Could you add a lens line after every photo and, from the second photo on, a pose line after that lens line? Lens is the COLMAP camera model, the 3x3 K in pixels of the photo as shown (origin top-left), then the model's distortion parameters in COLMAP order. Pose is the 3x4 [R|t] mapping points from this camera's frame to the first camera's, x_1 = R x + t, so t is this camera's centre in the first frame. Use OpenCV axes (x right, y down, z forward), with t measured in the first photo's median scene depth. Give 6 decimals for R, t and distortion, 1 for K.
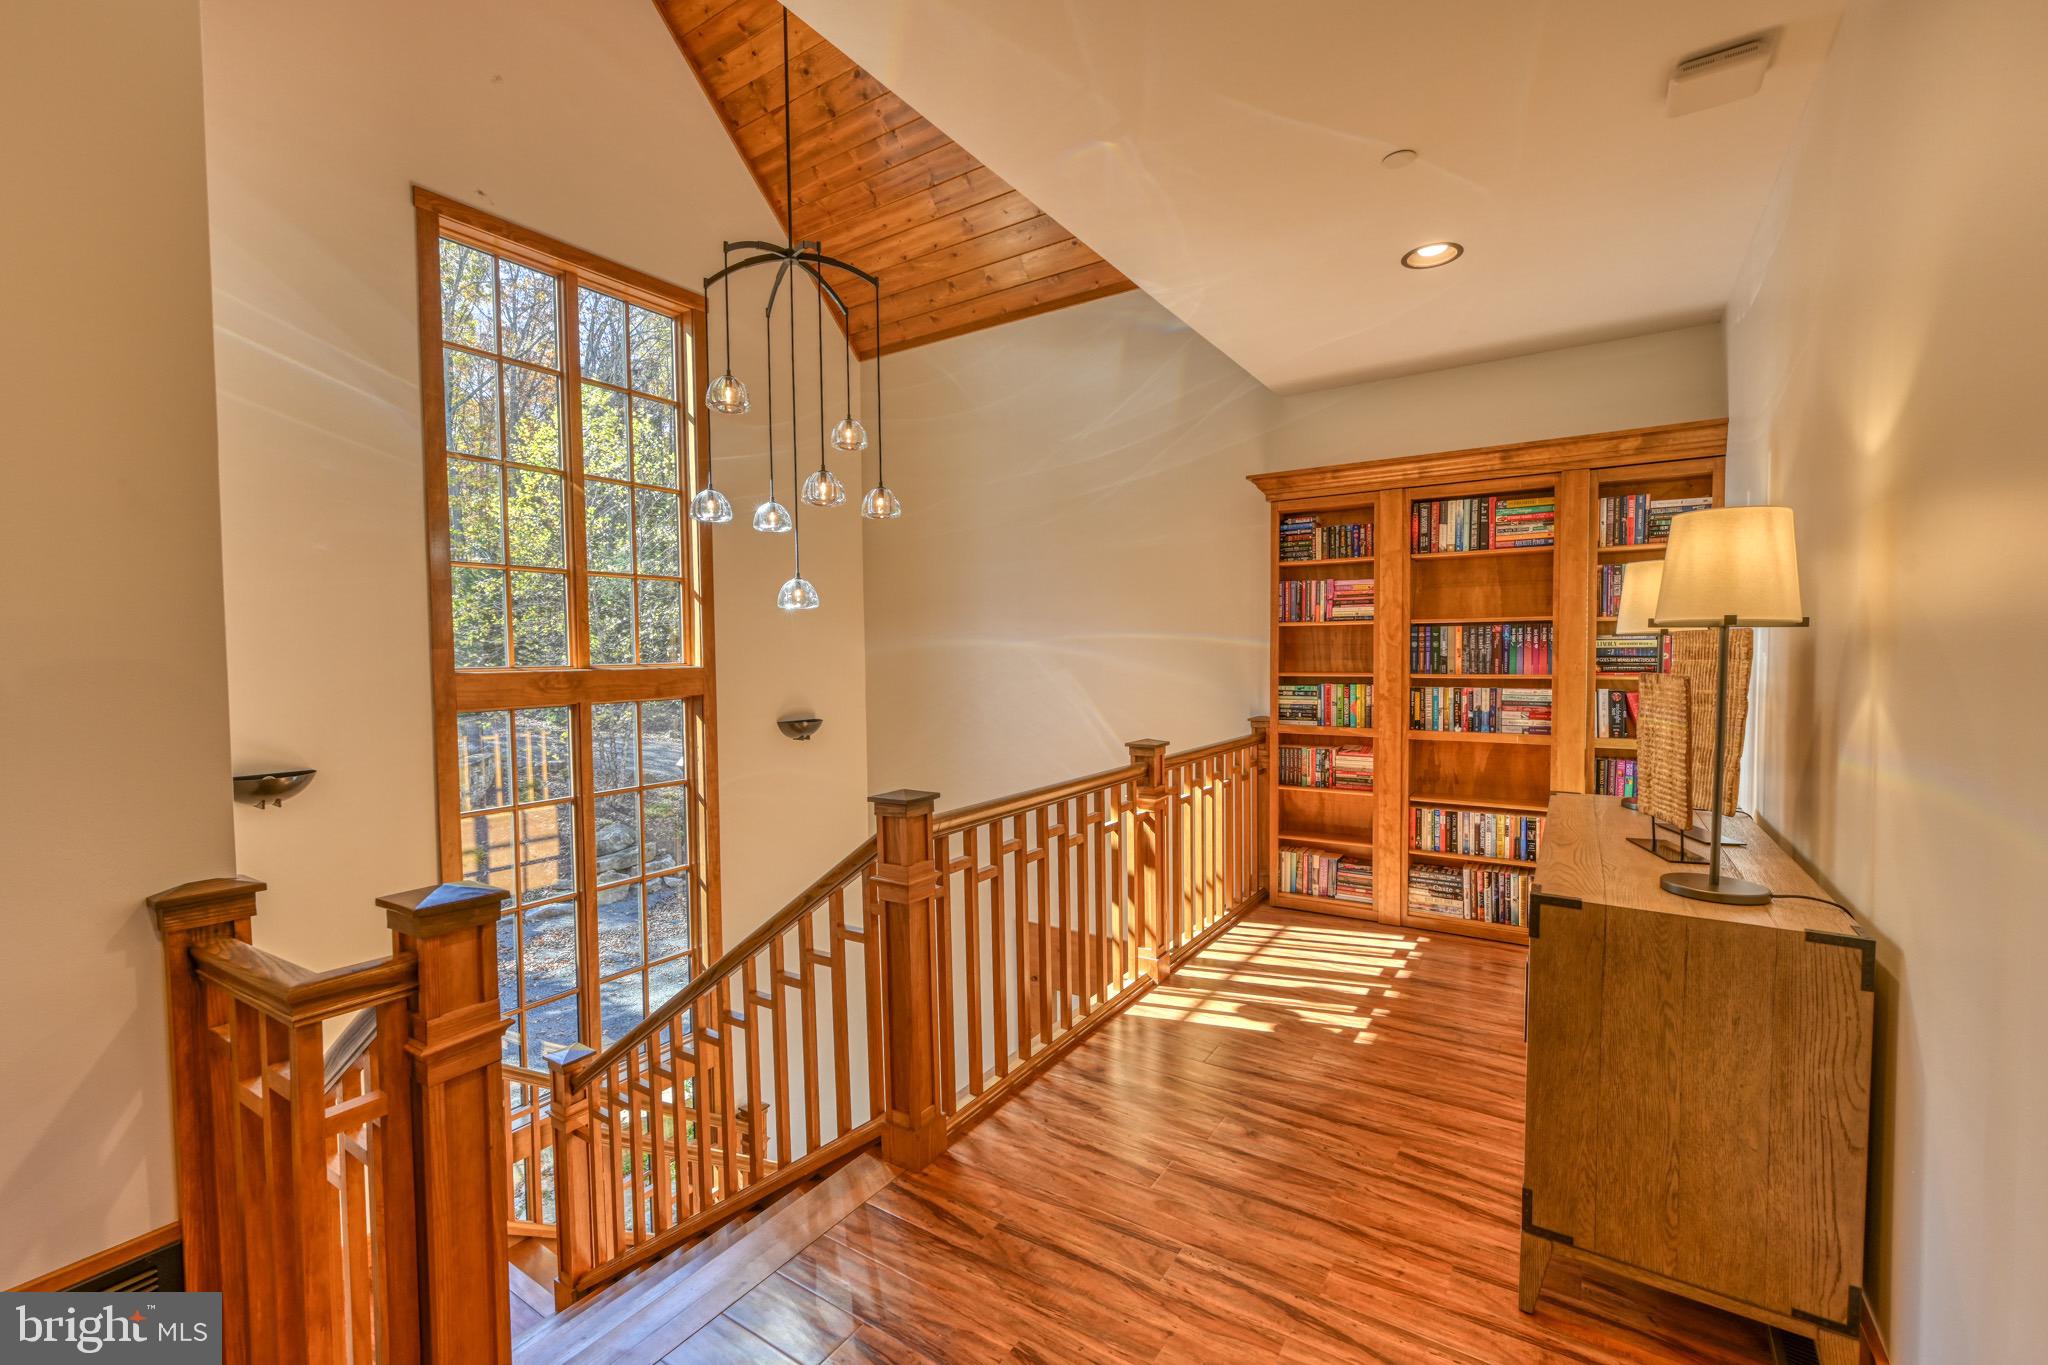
lens RADIAL K [[809.3, 0, 1021.4], [0, 809.3, 684.7], [0, 0, 1]] dist [-0.000987, -0.000048]
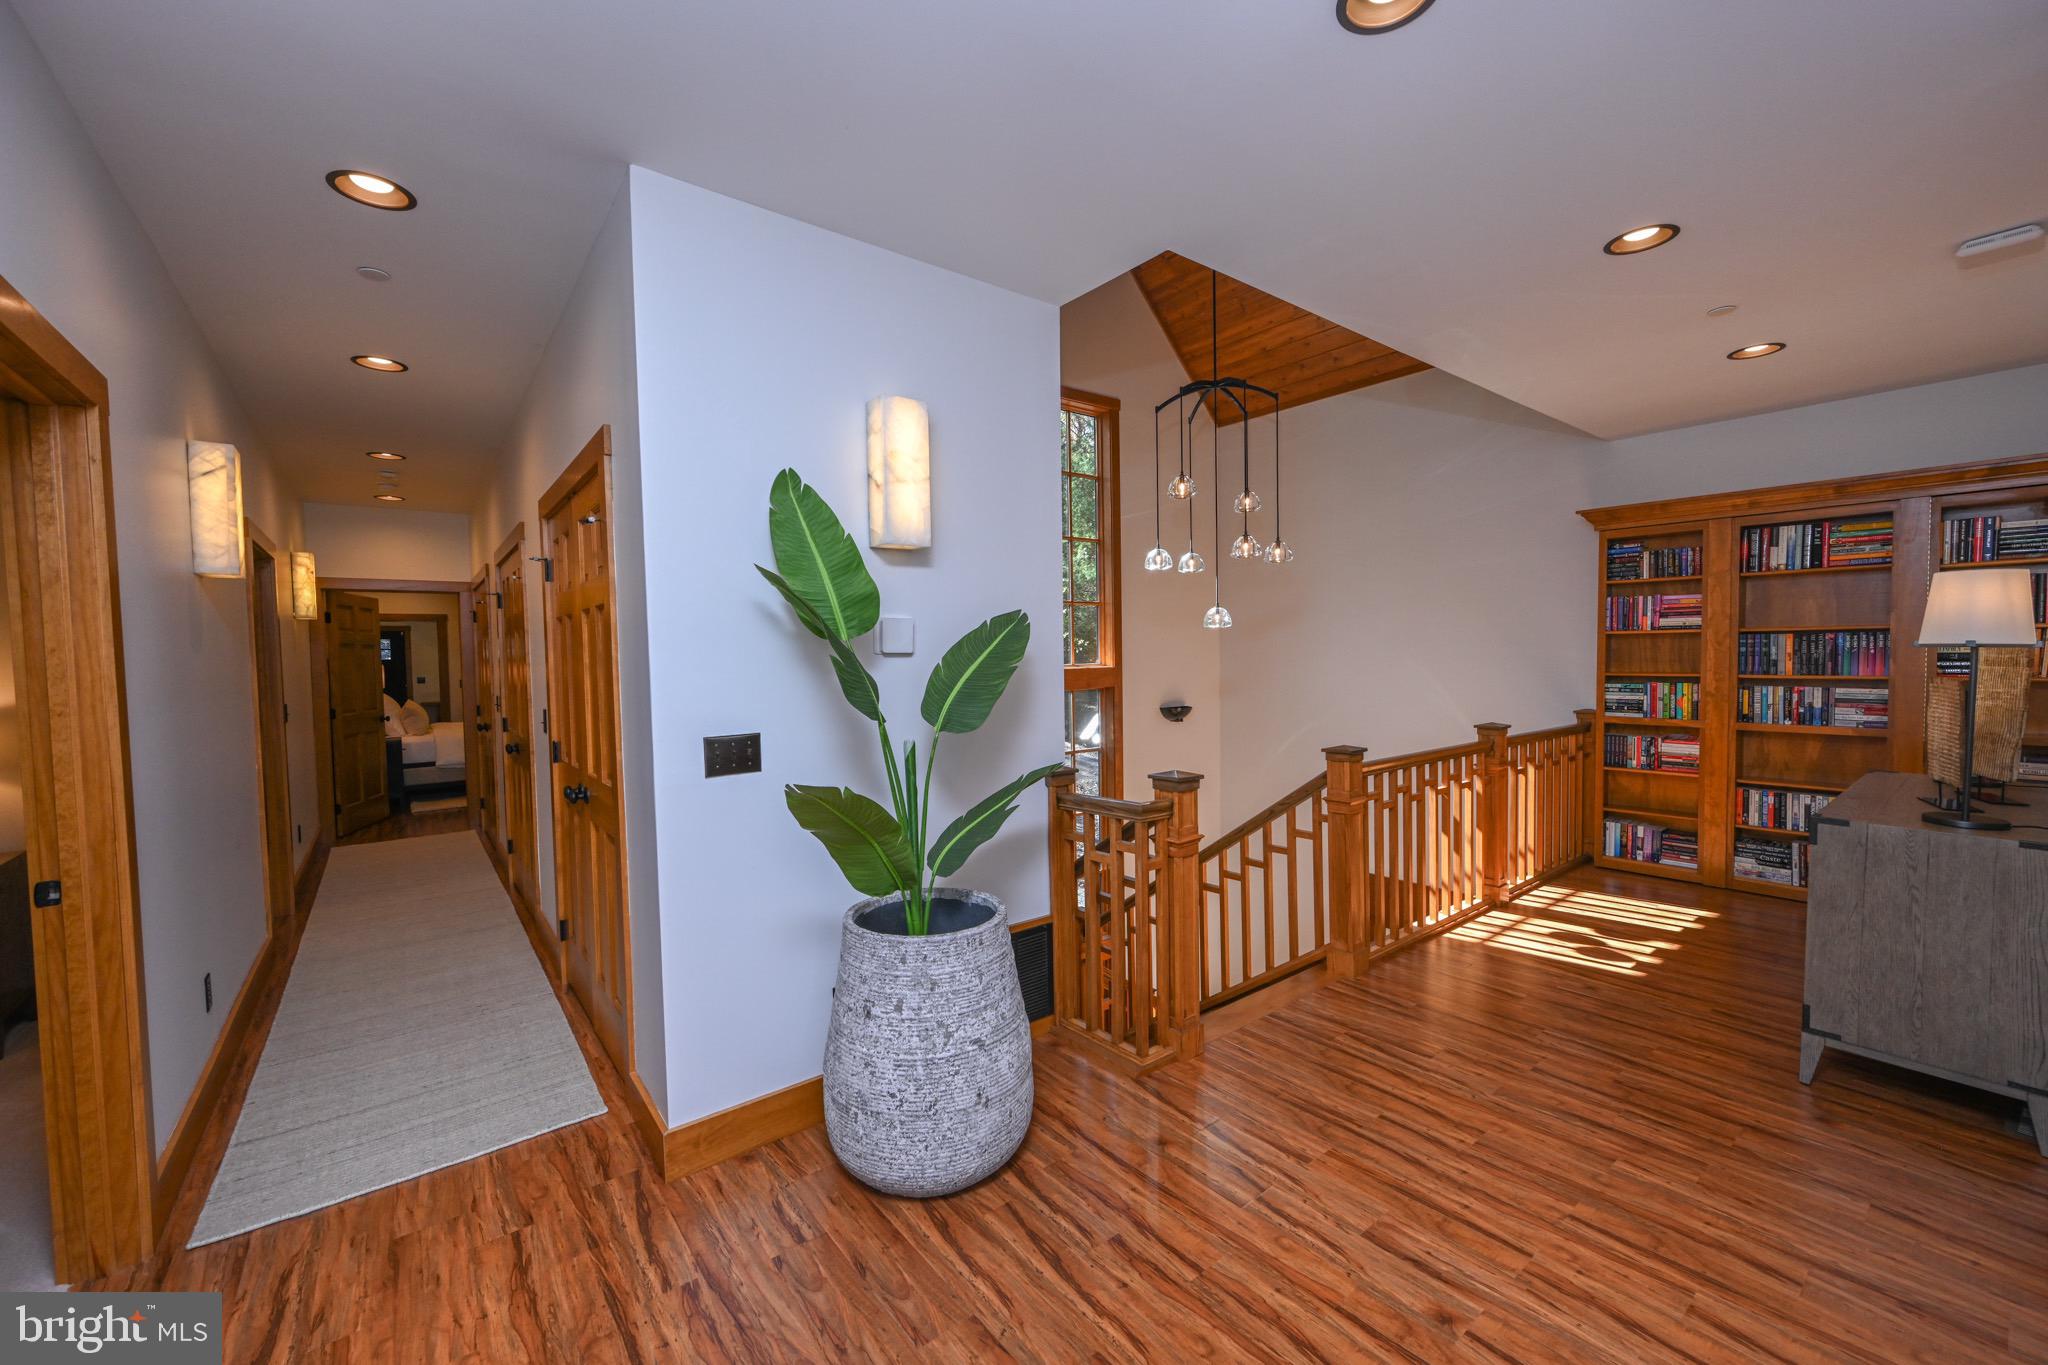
lens RADIAL K [[793.3, 0, 1018.4], [0, 793.3, 684.2], [0, 0, 1]] dist [0.000625, 0.000220]
pose [[0.952586, 0.008141, -0.304161, -0.167663], [-0.006561, 0.999959, 0.006216, 0.000440], [0.304200, -0.003925, 0.952600, -0.424126]]
